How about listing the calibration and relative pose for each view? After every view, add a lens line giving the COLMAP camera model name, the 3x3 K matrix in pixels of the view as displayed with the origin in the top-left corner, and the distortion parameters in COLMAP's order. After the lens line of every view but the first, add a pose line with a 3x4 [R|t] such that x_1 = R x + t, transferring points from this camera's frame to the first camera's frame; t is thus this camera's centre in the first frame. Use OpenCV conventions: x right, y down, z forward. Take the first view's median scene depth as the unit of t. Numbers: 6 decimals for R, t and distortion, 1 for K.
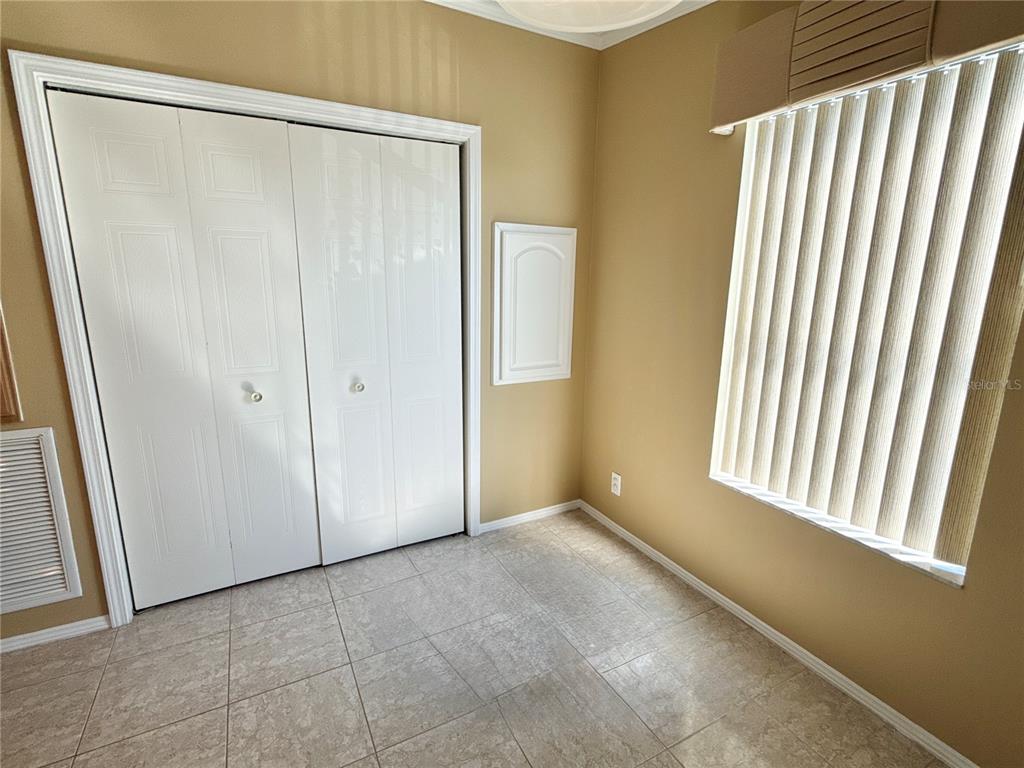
lens RADIAL K [[497.2, 0, 508.8], [0, 497.2, 386.9], [0, 0, 1]] dist [0.000639, 0.000367]
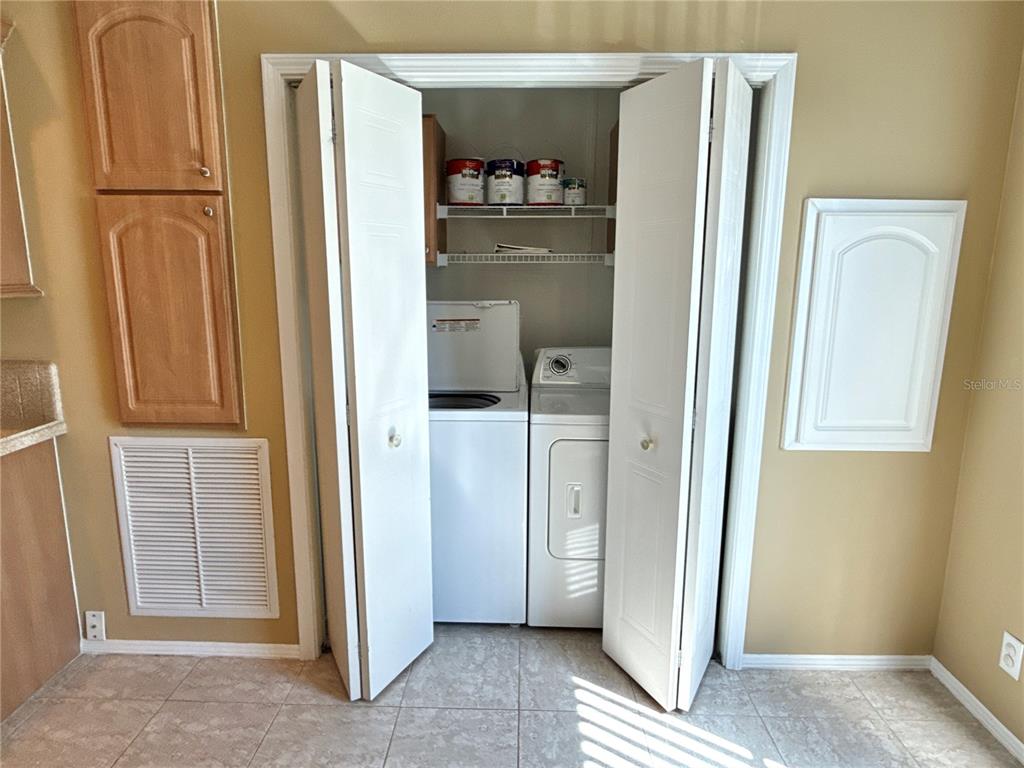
lens RADIAL K [[616.4, 0, 510.9], [0, 616.4, 377.2], [0, 0, 1]] dist [0.001741, 0.003173]
pose [[0.872358, 0.087562, -0.480962, 0.036587], [-0.102411, 0.994731, -0.004654, -0.055498], [0.478020, 0.053316, 0.876729, 0.123664]]
